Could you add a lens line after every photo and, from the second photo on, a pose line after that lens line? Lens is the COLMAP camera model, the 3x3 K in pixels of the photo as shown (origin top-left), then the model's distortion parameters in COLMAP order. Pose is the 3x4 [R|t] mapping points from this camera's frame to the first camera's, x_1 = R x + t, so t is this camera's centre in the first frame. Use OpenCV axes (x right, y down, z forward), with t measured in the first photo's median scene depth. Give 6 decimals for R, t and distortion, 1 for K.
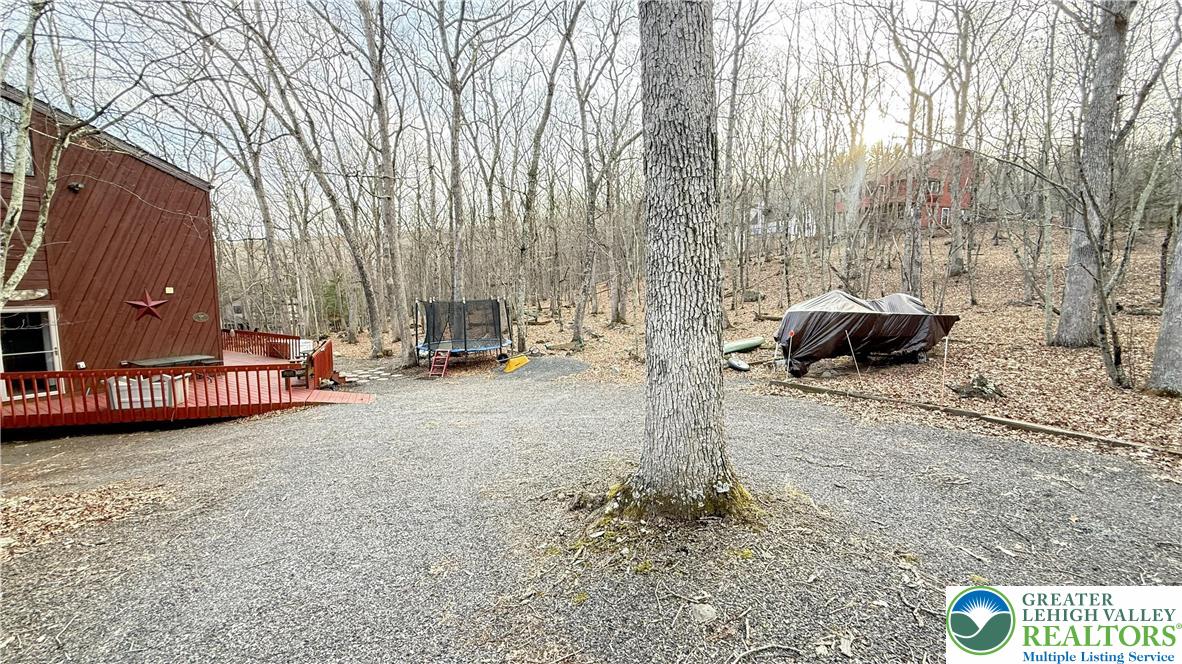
lens RADIAL K [[465.5, 0, 589.0], [0, 465.5, 330.5], [0, 0, 1]] dist [-0.003682, -0.000090]
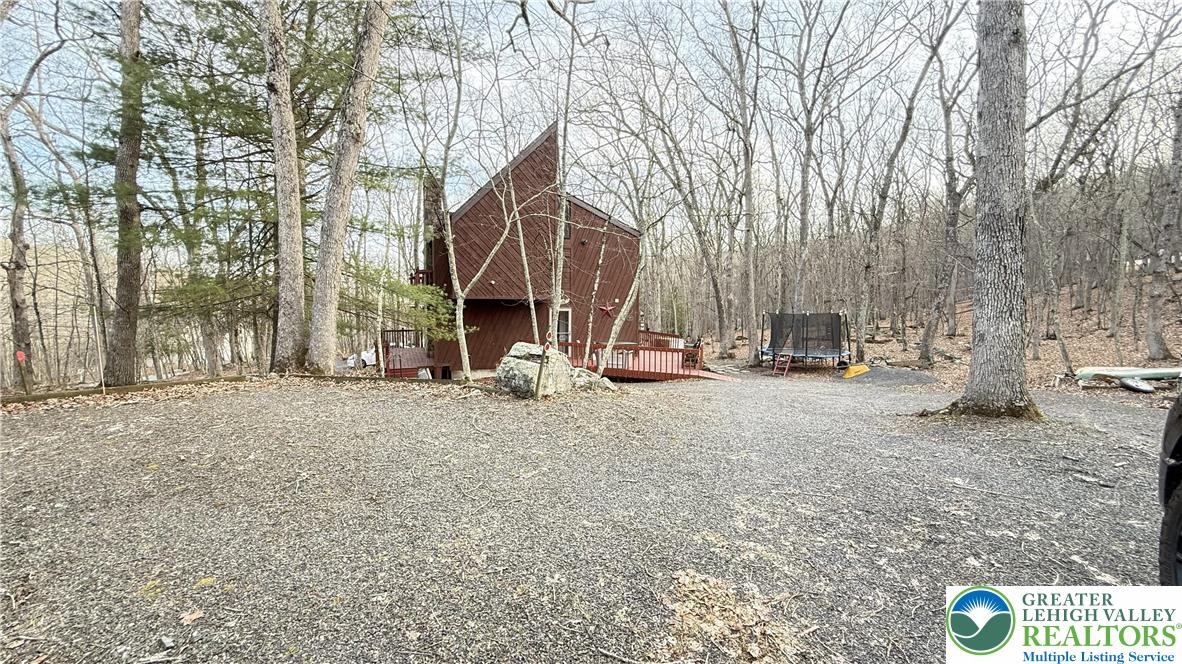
lens RADIAL K [[465.5, 0, 586.1], [0, 465.5, 331.1], [0, 0, 1]] dist [-0.003682, -0.000090]
pose [[0.790285, 0.051174, -0.610599, 0.005766], [-0.072133, 0.997347, -0.009773, 0.029941], [0.608479, 0.051768, 0.791880, -0.238690]]
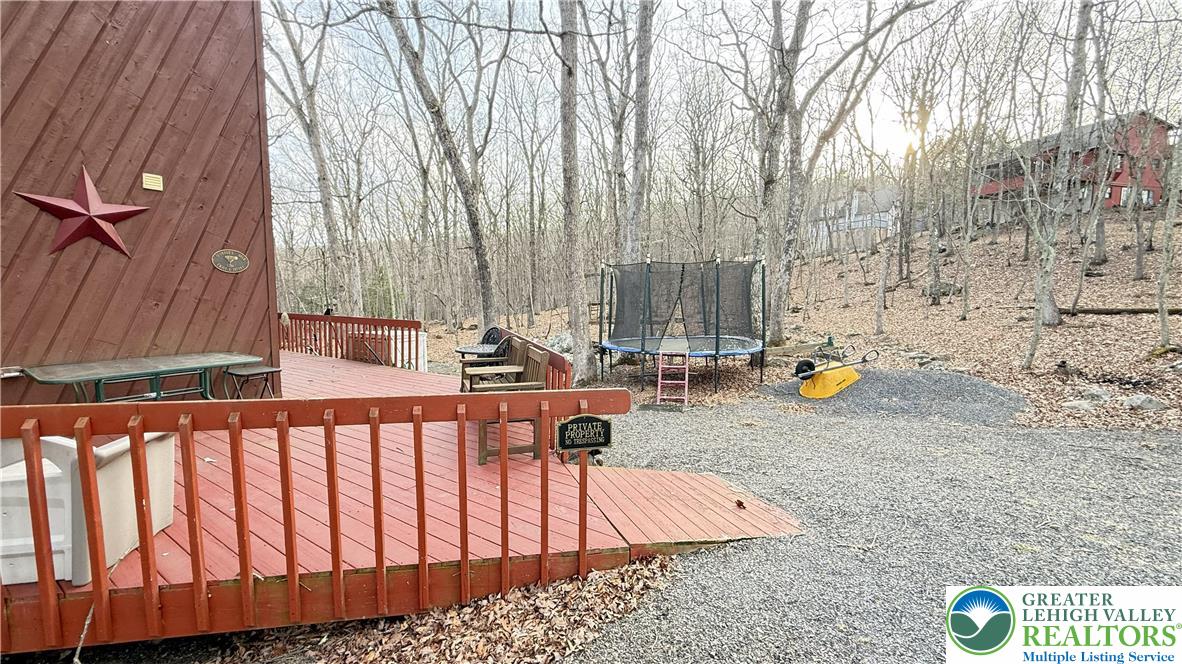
lens RADIAL K [[465.5, 0, 595.4], [0, 465.5, 329.6], [0, 0, 1]] dist [-0.003682, -0.000090]
pose [[0.999323, 0.012142, -0.034715, -0.361635], [-0.012762, 0.999762, -0.017690, 0.025618], [0.034492, 0.018121, 0.999241, 0.436124]]
